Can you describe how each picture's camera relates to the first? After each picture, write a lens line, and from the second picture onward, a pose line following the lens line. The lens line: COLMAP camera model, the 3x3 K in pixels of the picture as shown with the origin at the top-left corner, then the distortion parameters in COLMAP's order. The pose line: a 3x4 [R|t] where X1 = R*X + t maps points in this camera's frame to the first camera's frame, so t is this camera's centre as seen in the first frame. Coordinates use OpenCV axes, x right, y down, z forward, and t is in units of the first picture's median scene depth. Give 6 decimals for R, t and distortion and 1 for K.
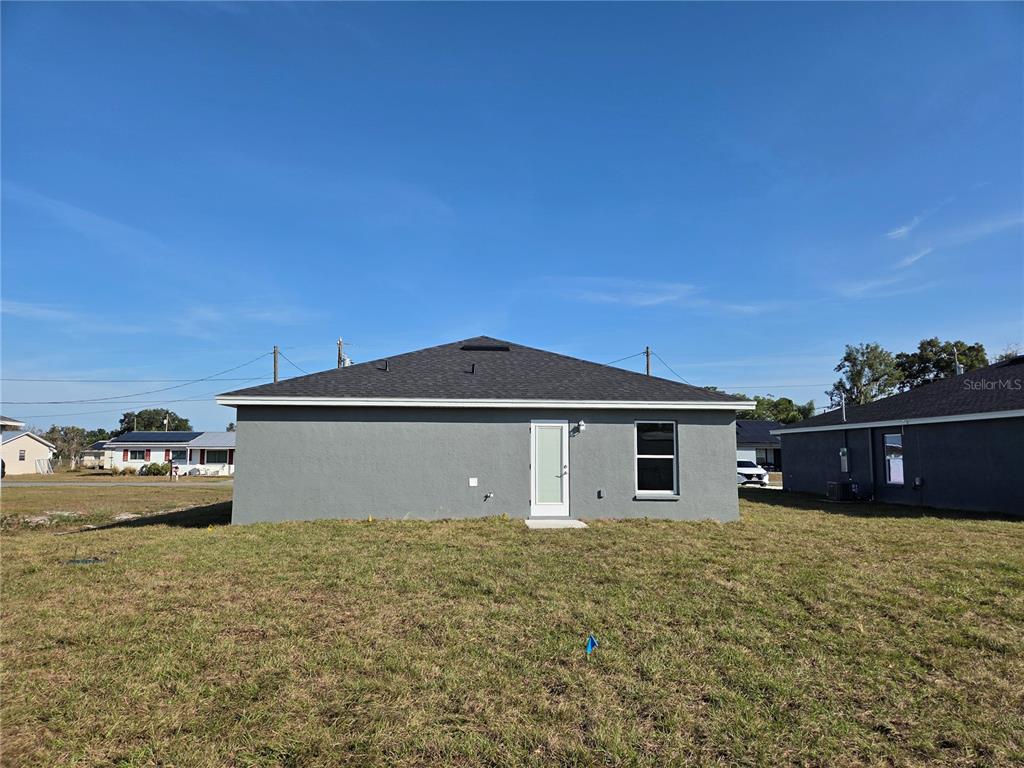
lens RADIAL K [[677.4, 0, 506.2], [0, 677.4, 387.0], [0, 0, 1]] dist [0.001527, -0.000247]
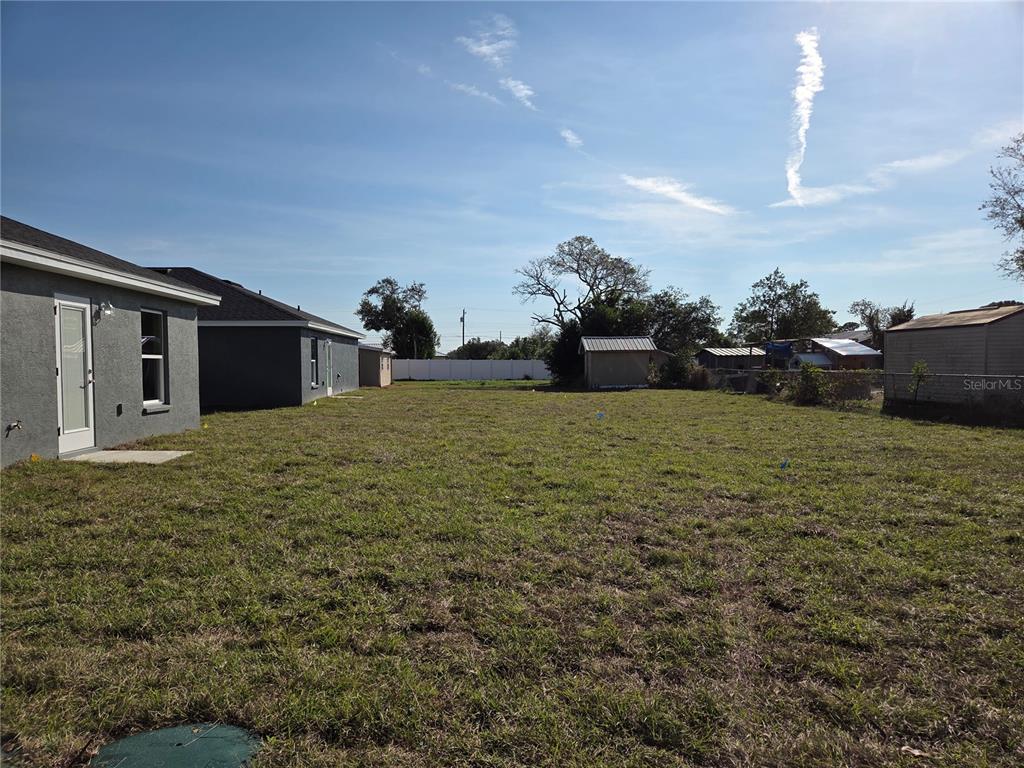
lens RADIAL K [[677.4, 0, 506.2], [0, 677.4, 387.0], [0, 0, 1]] dist [0.001527, -0.000247]
pose [[0.022221, -0.040230, 0.998943, -0.541305], [-0.098374, 0.994253, 0.042229, 0.066034], [-0.994901, -0.099208, 0.018136, 0.591157]]
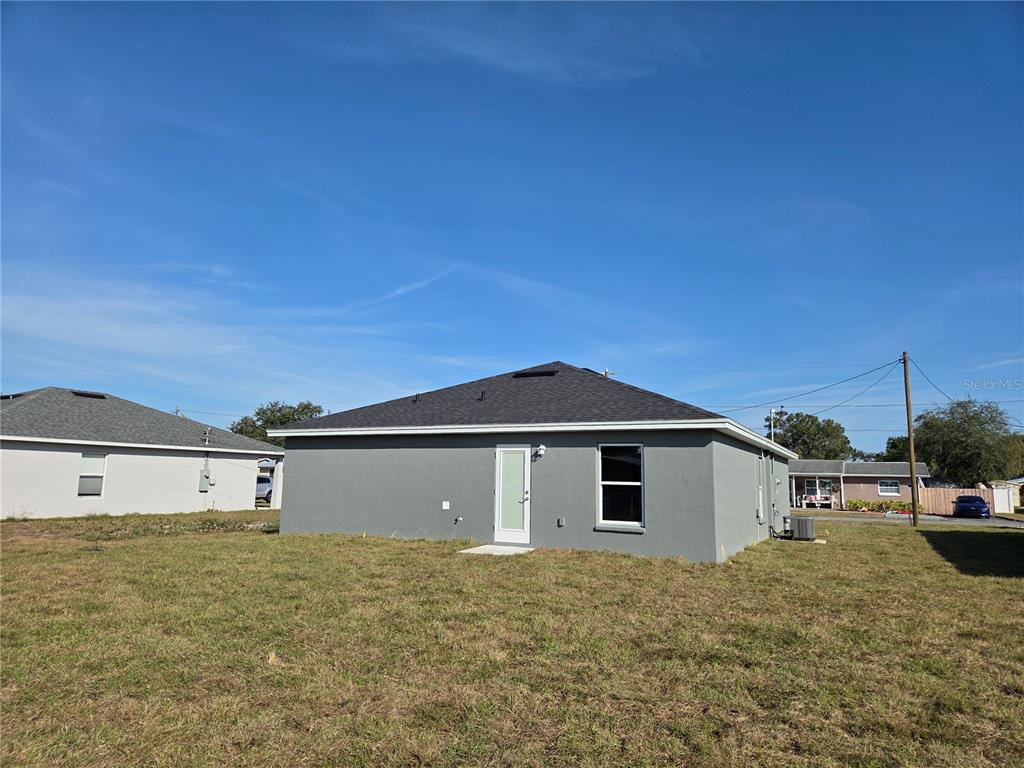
lens RADIAL K [[677.4, 0, 506.2], [0, 677.4, 387.0], [0, 0, 1]] dist [0.001527, -0.000247]
pose [[0.844666, -0.061632, -0.531734, 0.584268], [0.047251, 0.998057, -0.040625, 0.004761], [0.533204, 0.009190, 0.845936, 0.160300]]
